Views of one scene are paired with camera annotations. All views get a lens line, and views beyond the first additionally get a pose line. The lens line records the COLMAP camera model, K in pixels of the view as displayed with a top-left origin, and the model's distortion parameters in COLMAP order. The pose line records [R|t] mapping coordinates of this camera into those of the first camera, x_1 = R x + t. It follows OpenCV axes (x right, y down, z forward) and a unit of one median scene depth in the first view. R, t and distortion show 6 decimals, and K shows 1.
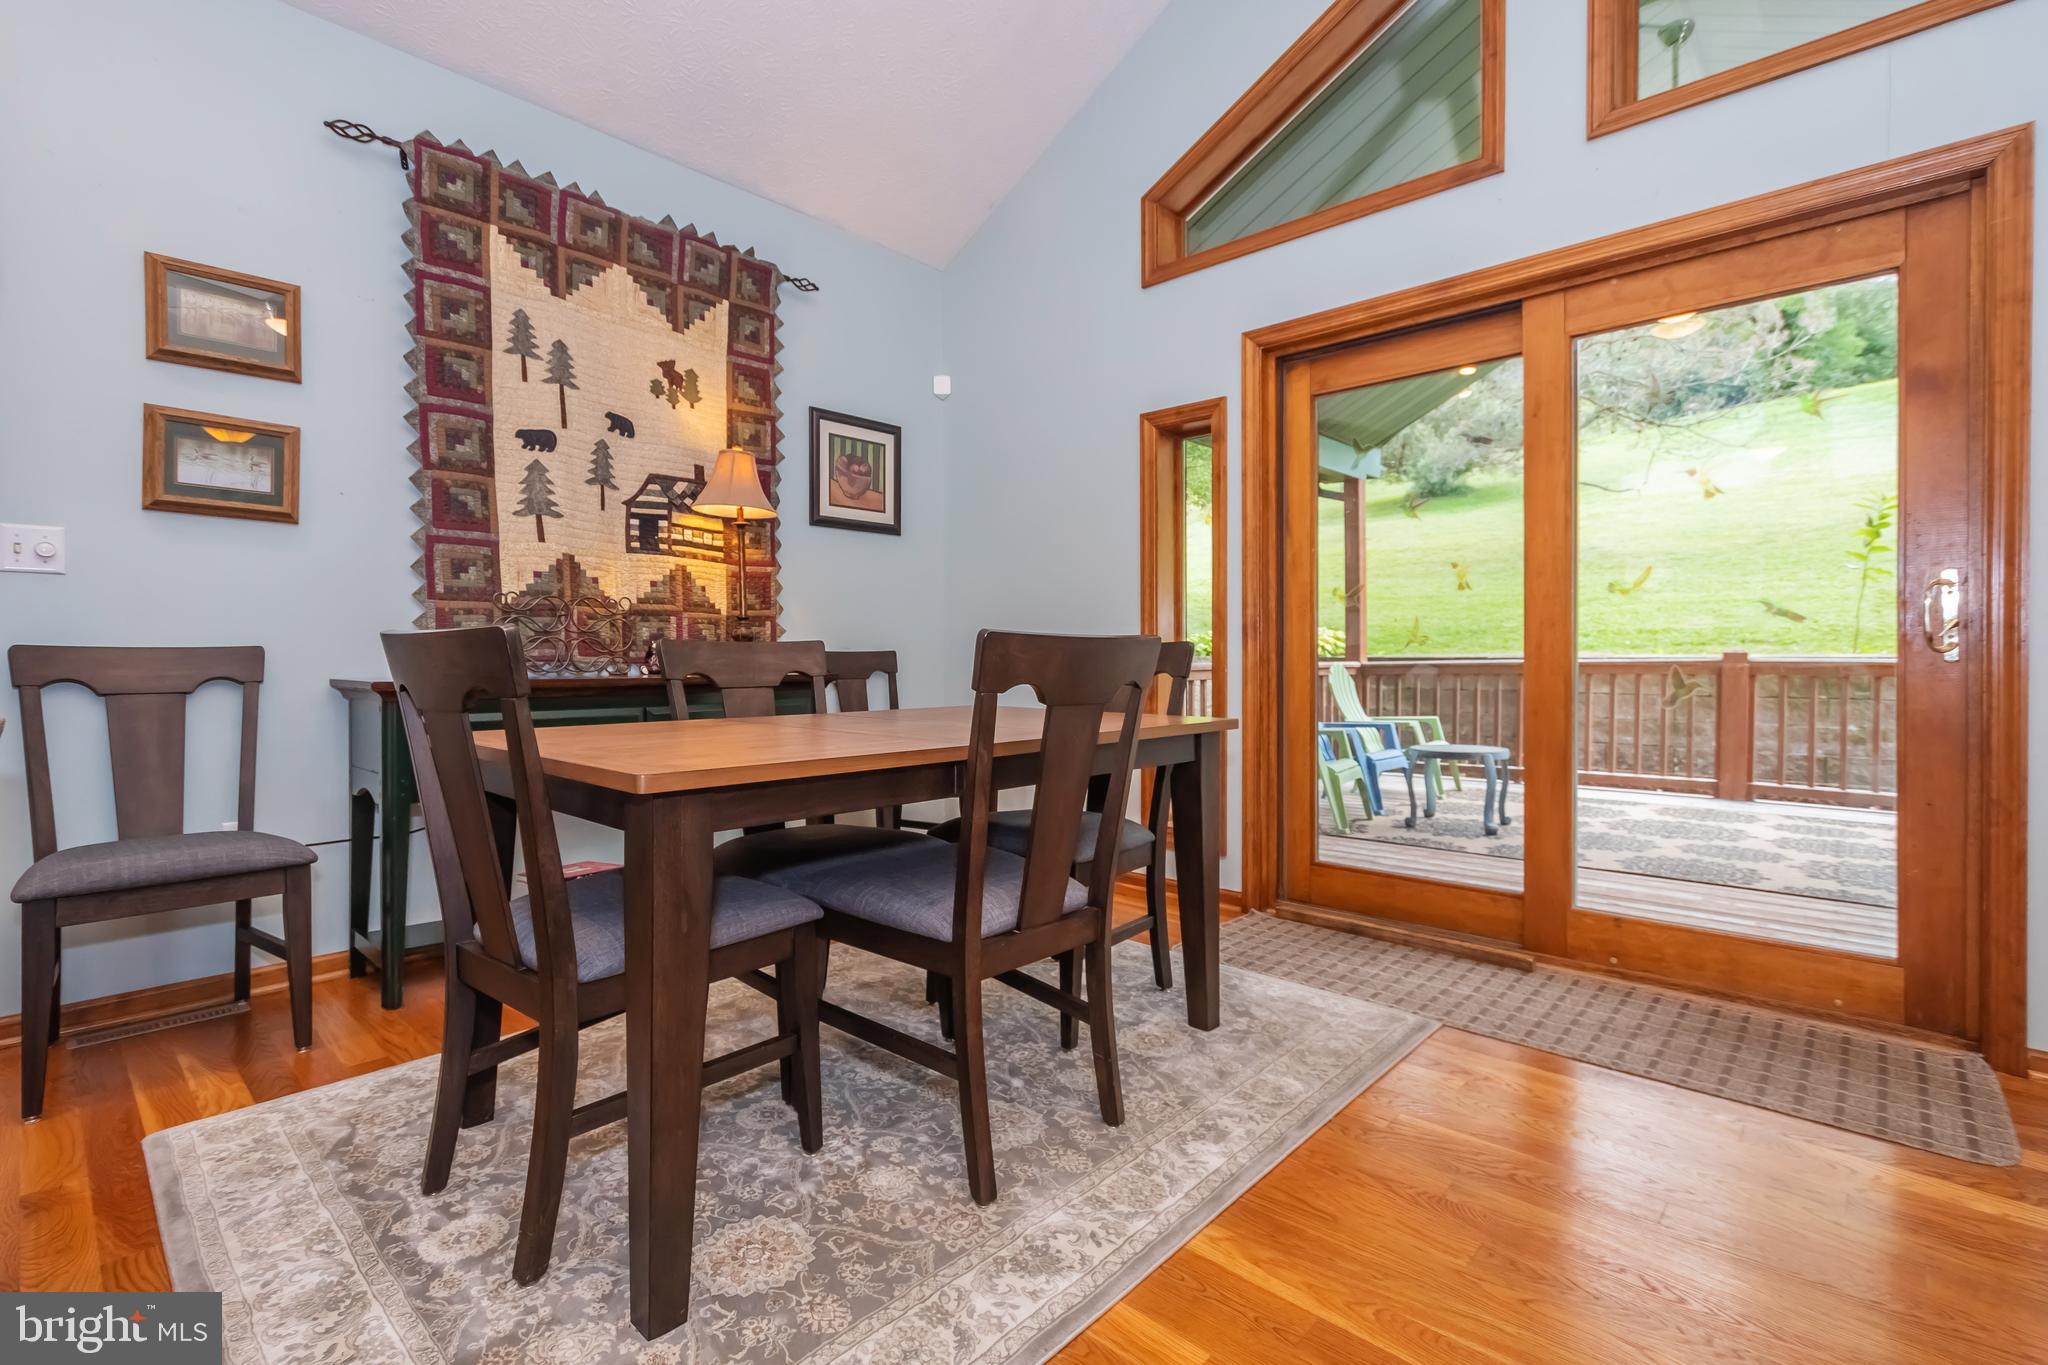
lens RADIAL K [[962.3, 0, 1031.2], [0, 962.3, 673.3], [0, 0, 1]] dist [0.006422, -0.004672]
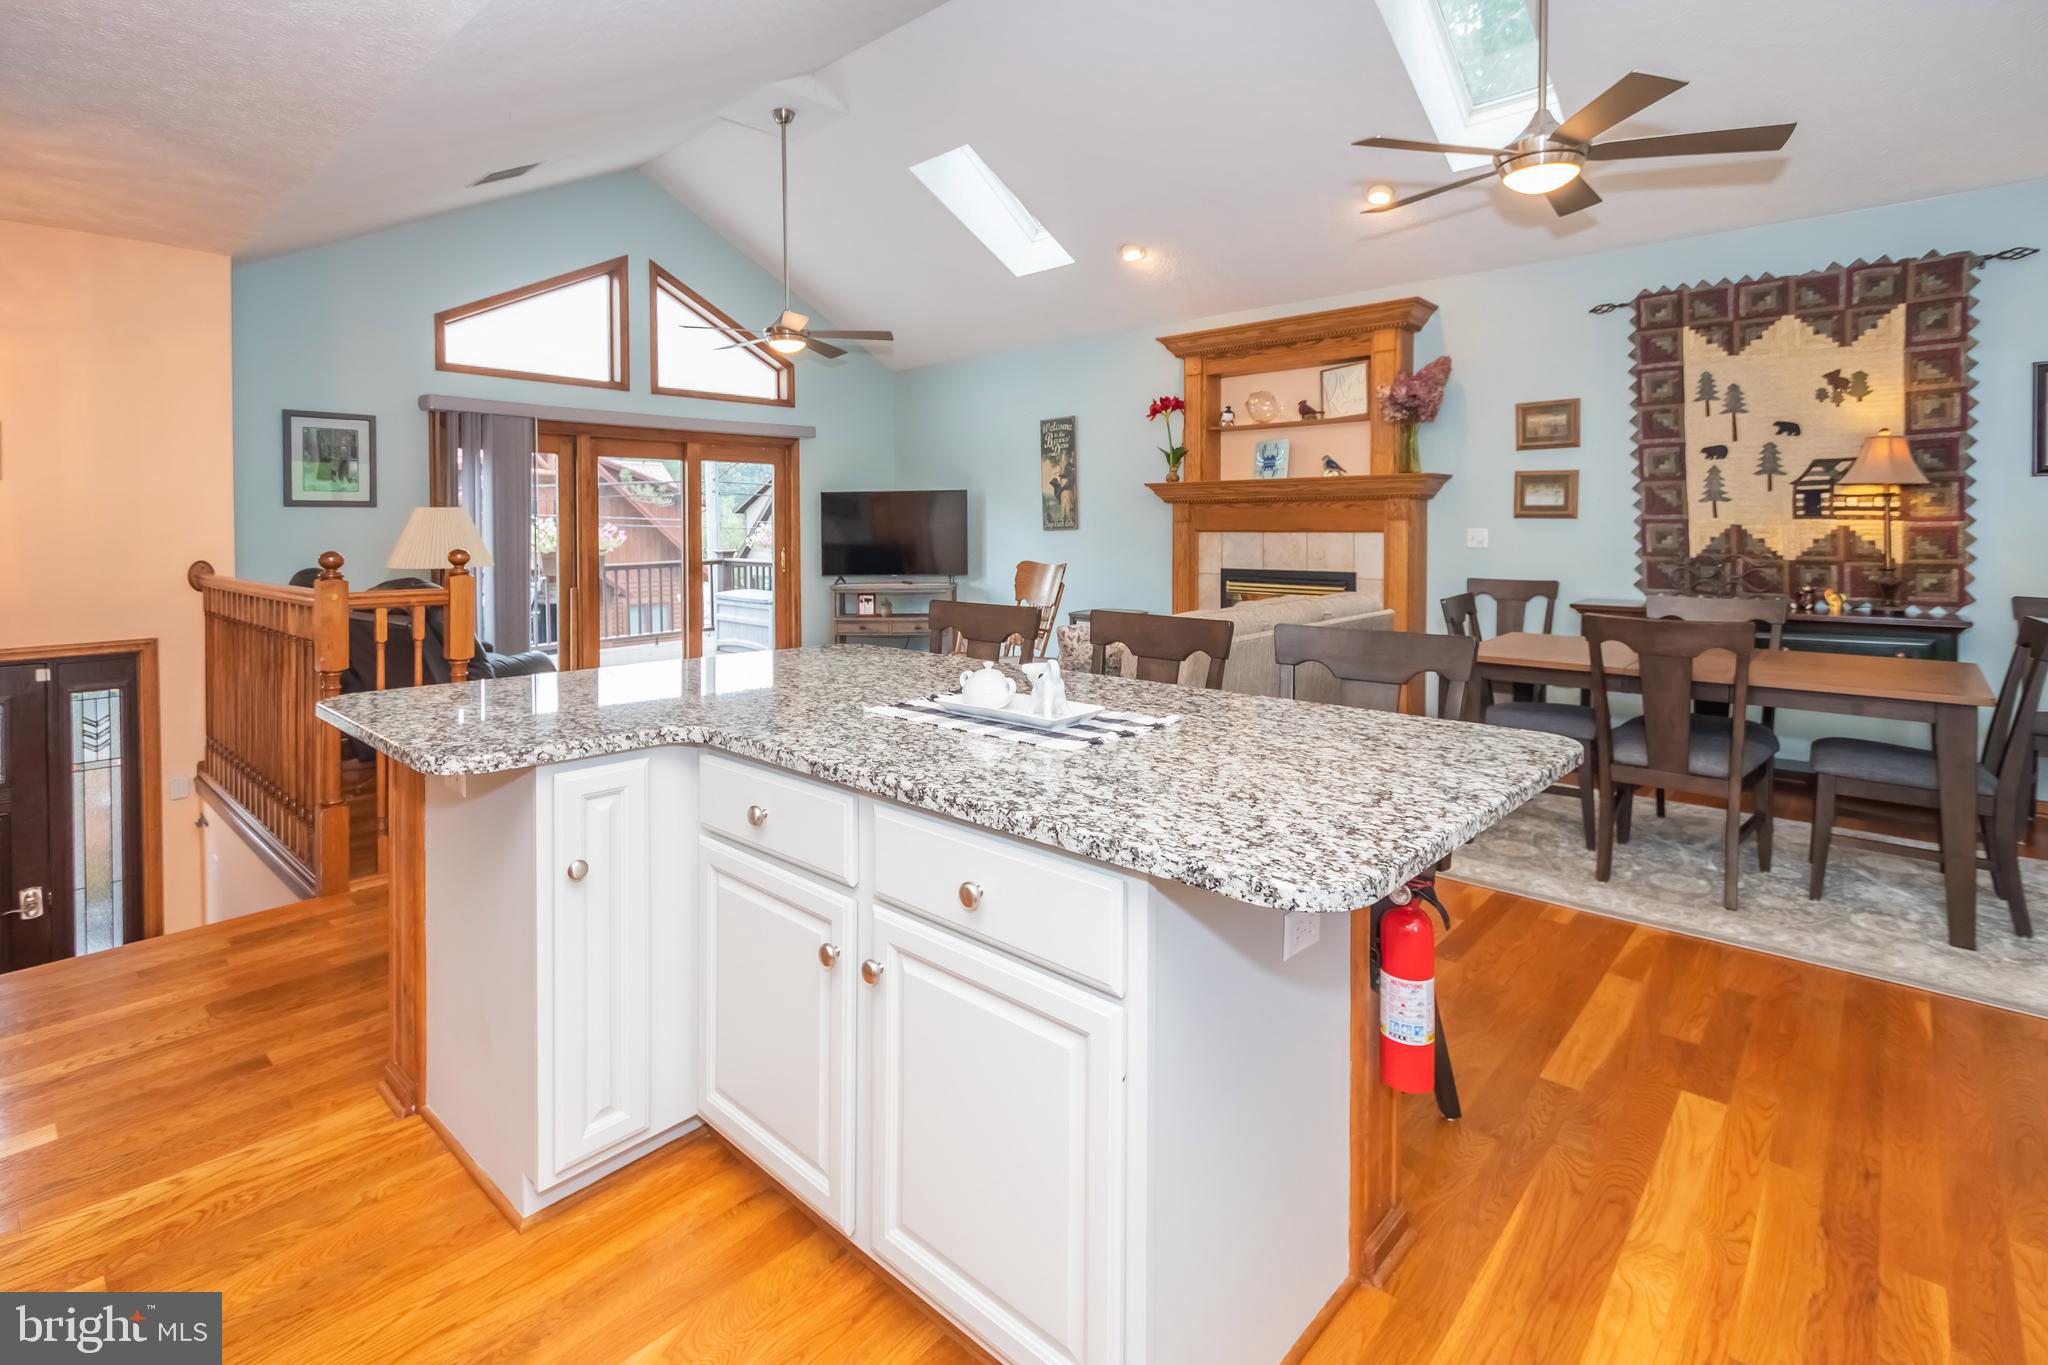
lens RADIAL K [[962.3, 0, 1007.6], [0, 962.3, 545.4], [0, 0, 1]] dist [0.006422, -0.004672]
pose [[-0.001769, 0.022771, -0.999739, 0.976199], [-0.012428, 0.999663, 0.022791, -0.106027], [0.999921, 0.012466, -0.001486, -0.126352]]
